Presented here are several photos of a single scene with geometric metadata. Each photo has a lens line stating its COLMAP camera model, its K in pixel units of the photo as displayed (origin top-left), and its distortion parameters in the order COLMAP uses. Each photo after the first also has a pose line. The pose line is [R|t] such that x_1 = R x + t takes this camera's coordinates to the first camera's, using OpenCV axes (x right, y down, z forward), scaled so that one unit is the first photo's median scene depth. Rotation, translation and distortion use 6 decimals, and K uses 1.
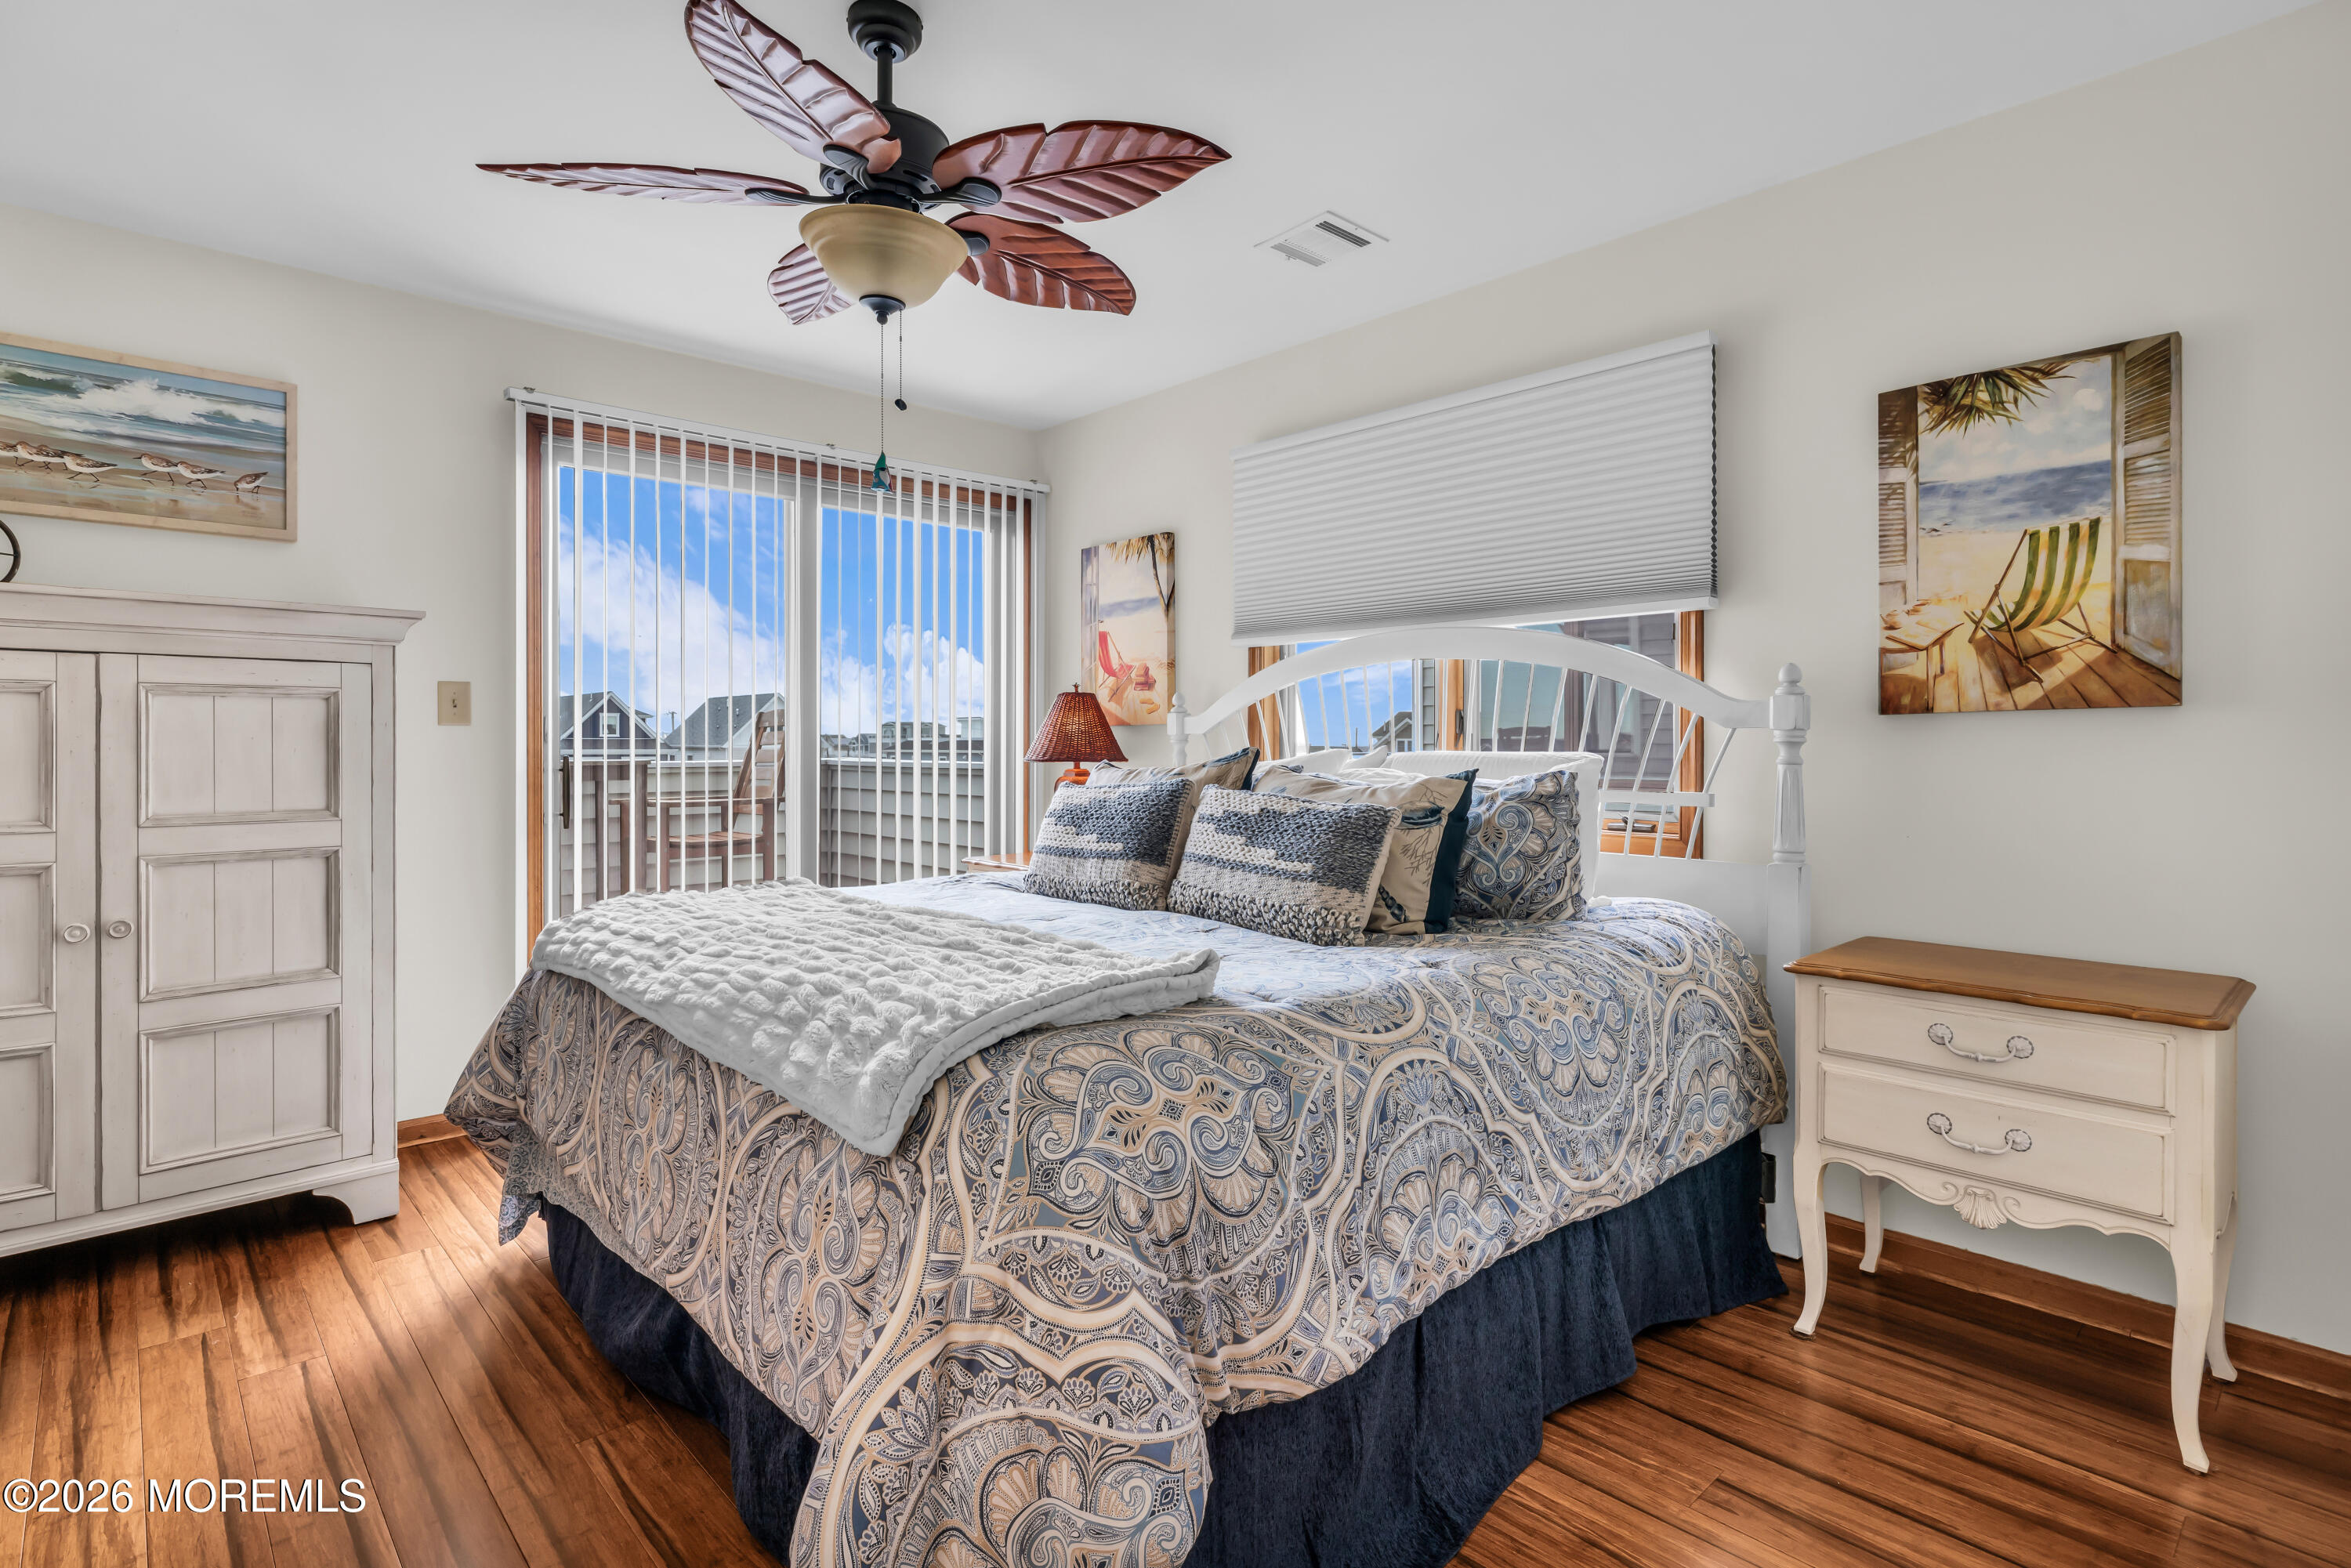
lens RADIAL K [[1151.4, 0, 1170.6], [0, 1151.4, 748.0], [0, 0, 1]] dist [-0.004707, -0.000784]
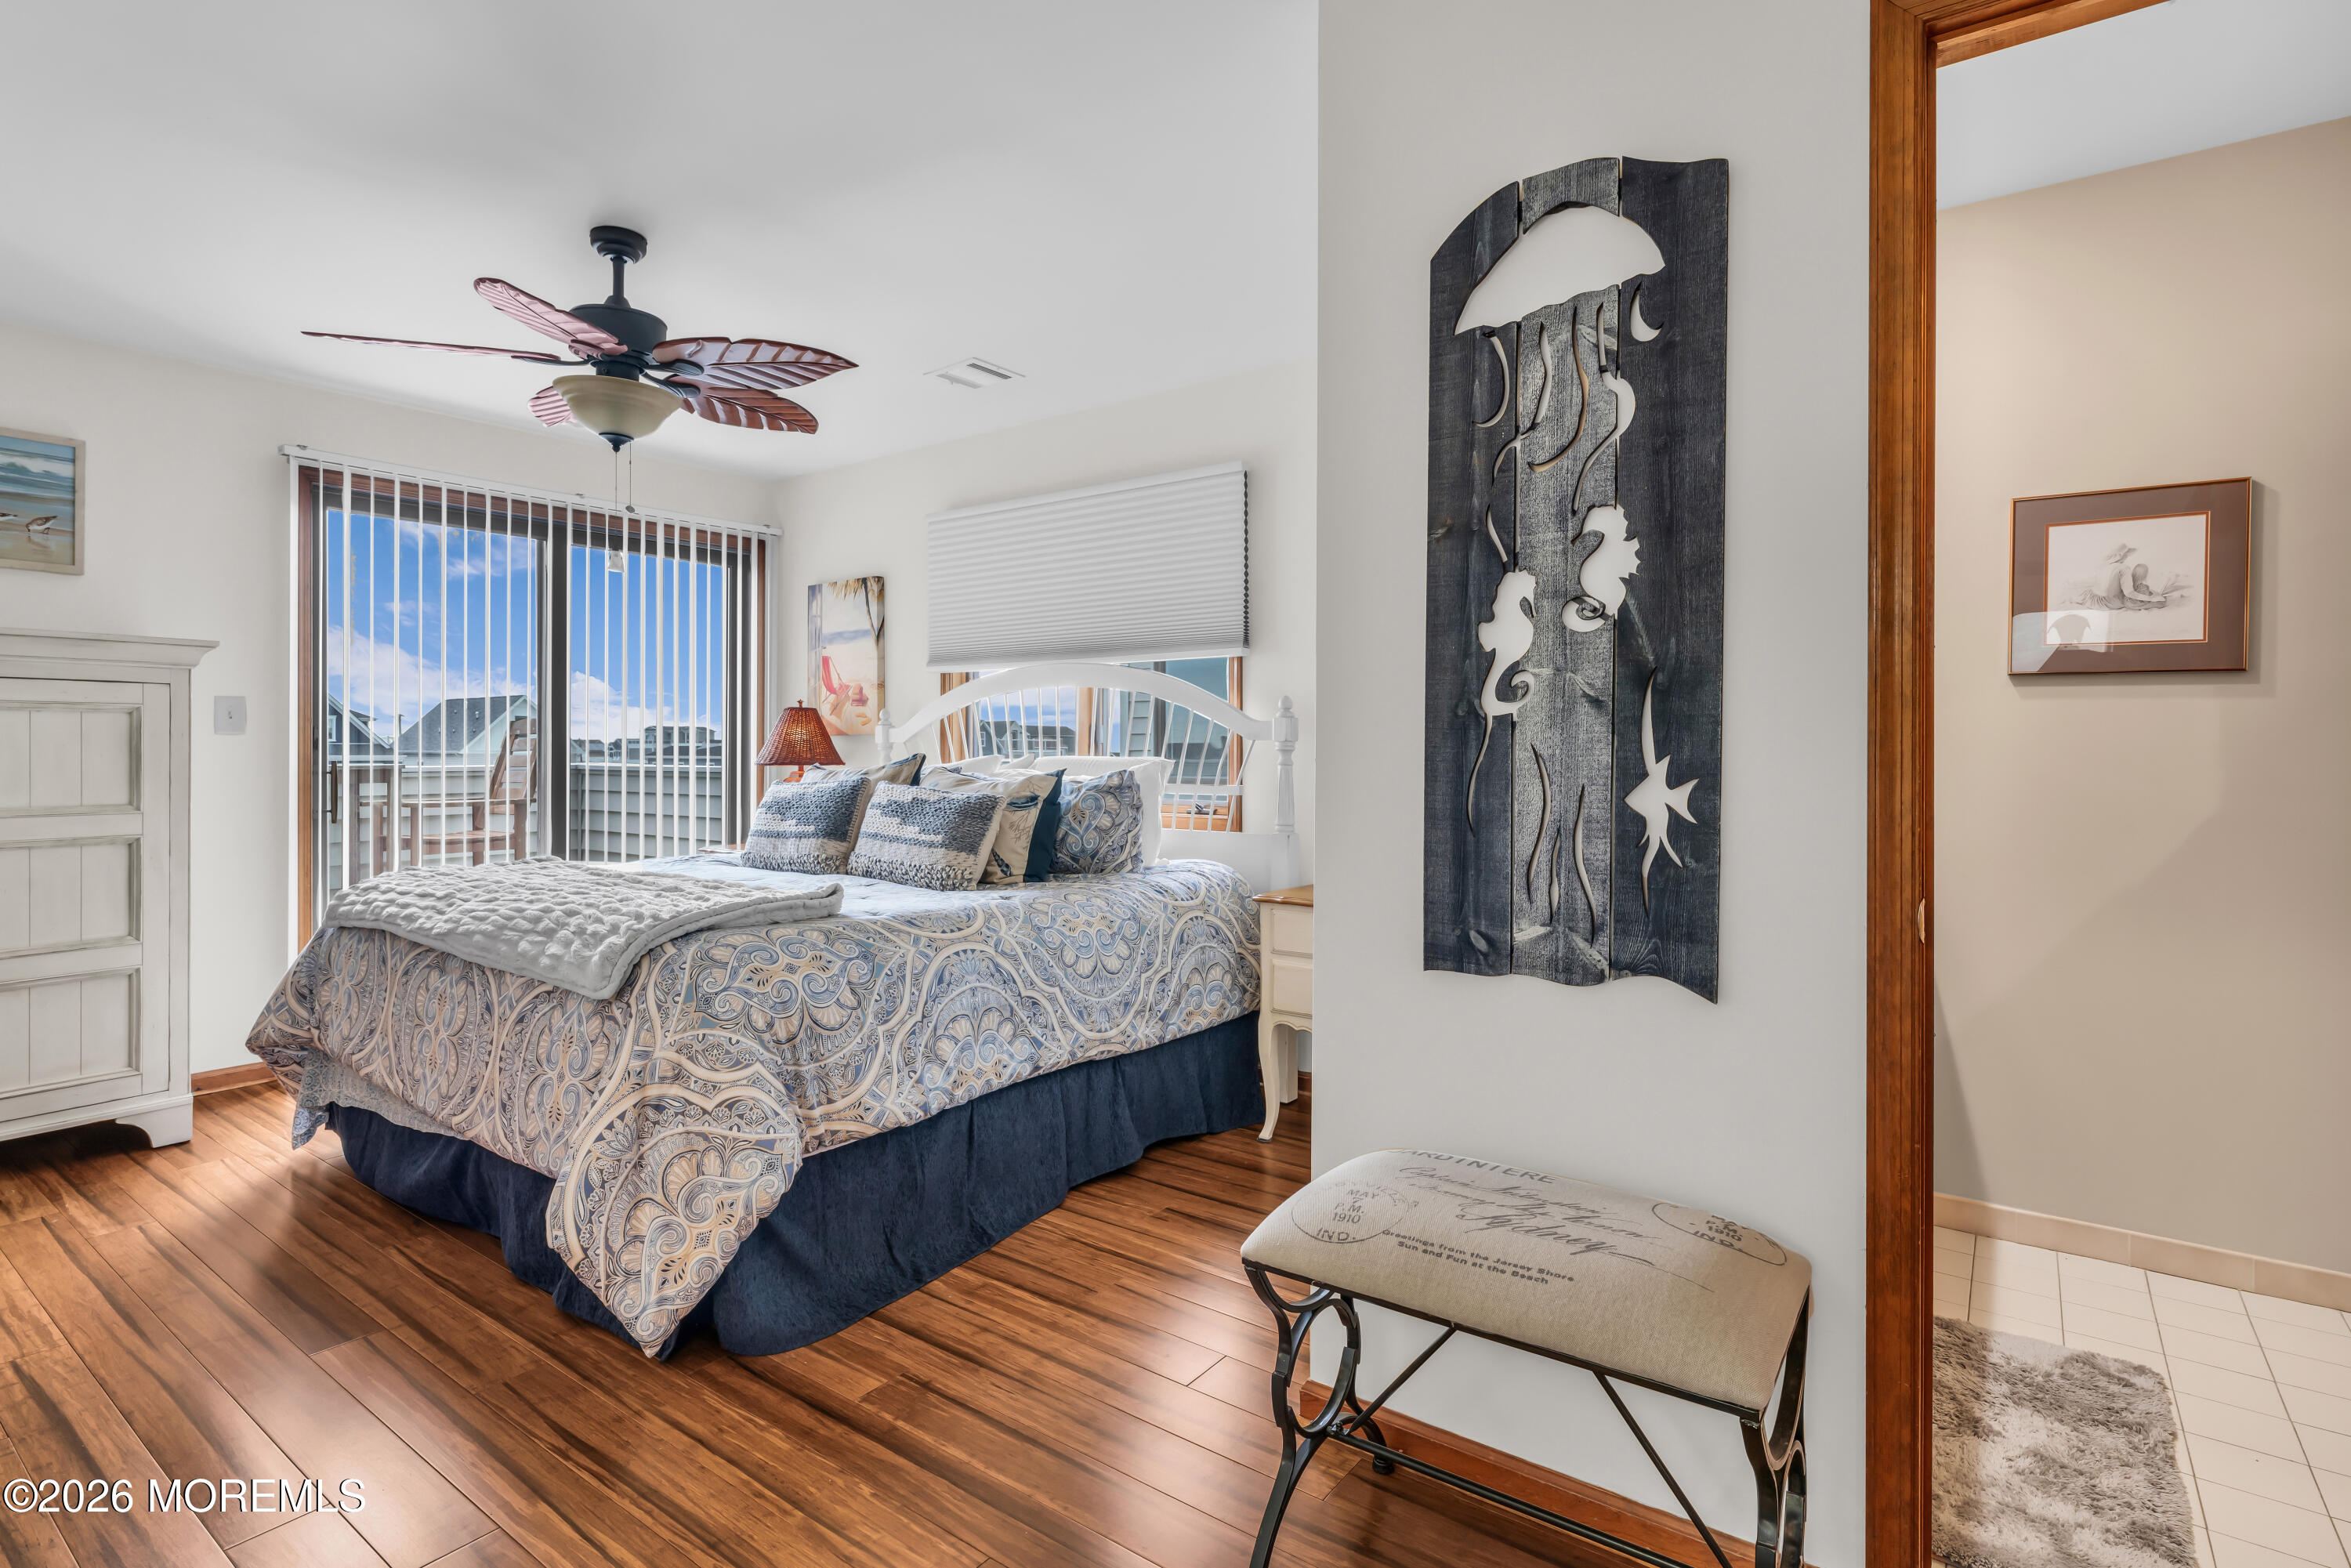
lens RADIAL K [[1151.4, 0, 1170.6], [0, 1151.4, 748.0], [0, 0, 1]] dist [-0.004707, -0.000784]
pose [[0.983127, 0.001093, 0.182919, 0.149455], [-0.000146, 0.999987, -0.005189, 0.000161], [-0.182922, 0.005075, 0.983114, -0.474306]]
